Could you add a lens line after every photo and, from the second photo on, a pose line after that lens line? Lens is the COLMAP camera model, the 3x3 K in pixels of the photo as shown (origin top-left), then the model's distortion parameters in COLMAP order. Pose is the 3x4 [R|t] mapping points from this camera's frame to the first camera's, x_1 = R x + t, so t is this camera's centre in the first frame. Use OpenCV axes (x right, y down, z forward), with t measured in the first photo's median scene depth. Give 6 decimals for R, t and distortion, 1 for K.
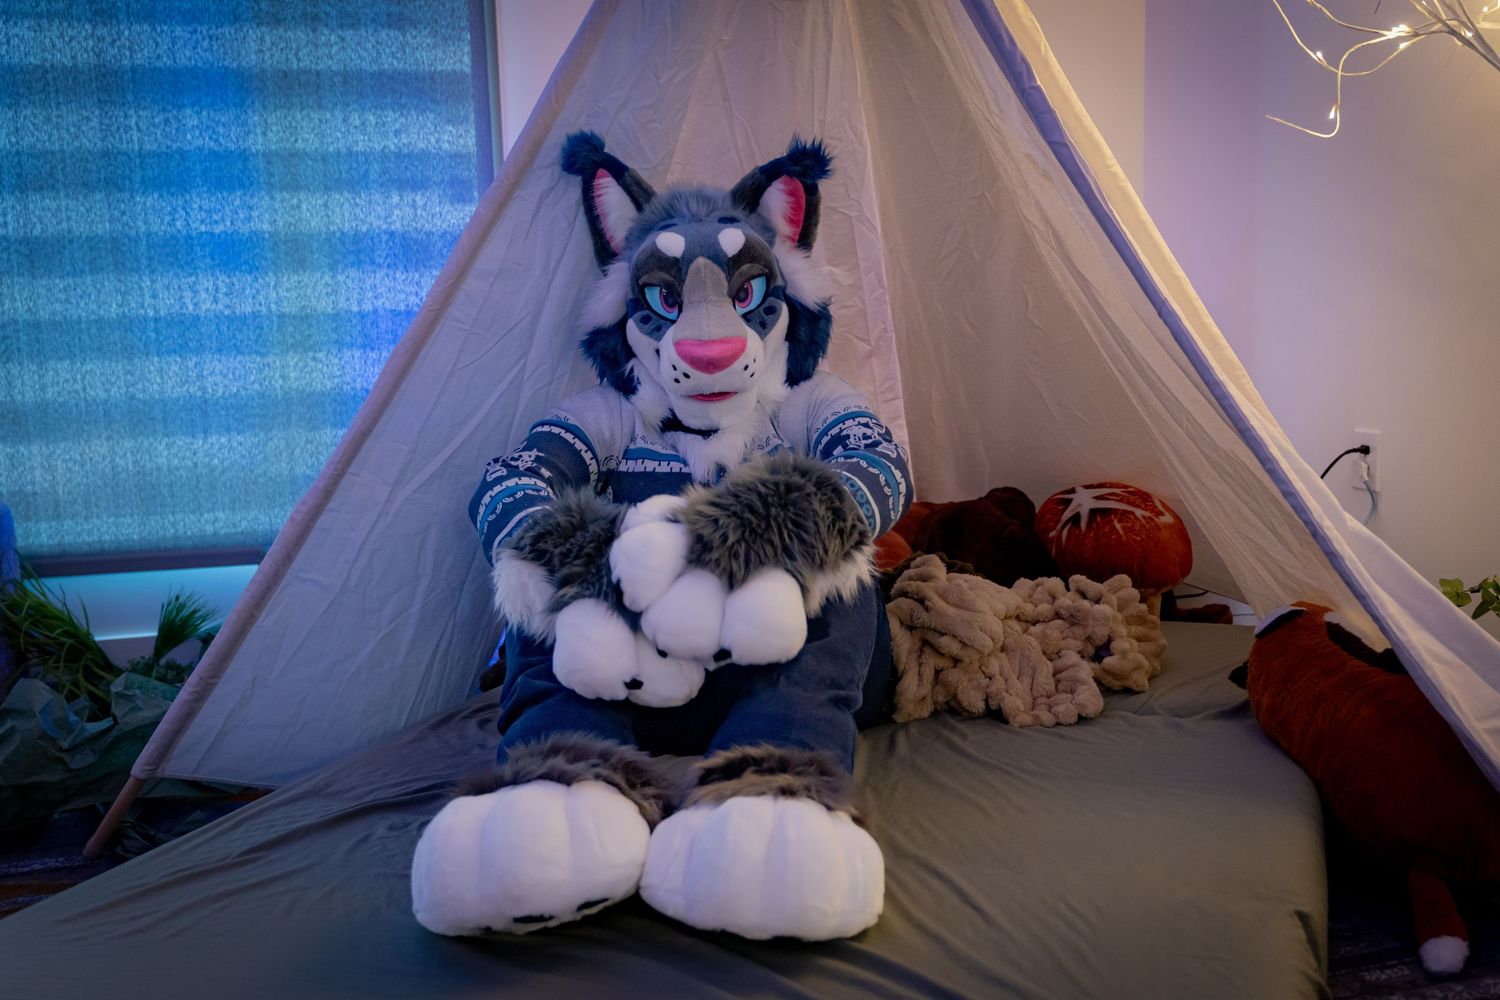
lens RADIAL K [[1474.7, 0, 750.0], [0, 1474.7, 500.0], [0, 0, 1]] dist [0.021445, 0.022807]
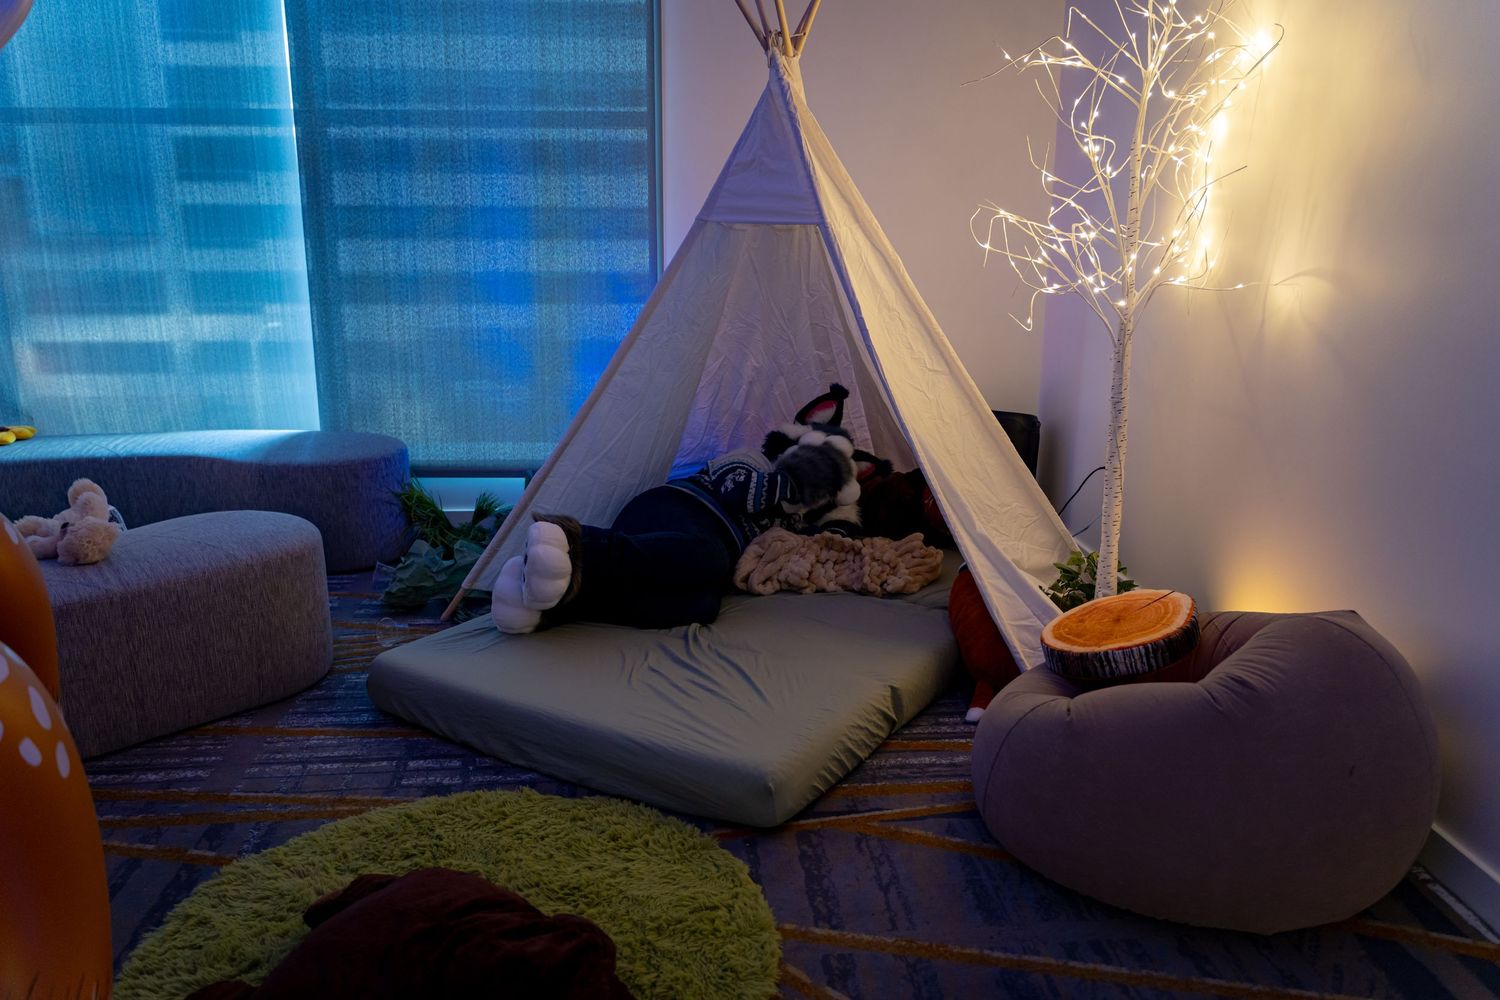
lens RADIAL K [[1474.7, 0, 750.0], [0, 1474.7, 500.0], [0, 0, 1]] dist [0.021445, 0.022807]
pose [[0.979154, 0.077315, -0.187828, 0.400839], [-0.055250, 0.991236, 0.119995, -0.226381], [0.195459, -0.107116, 0.974845, -1.031553]]
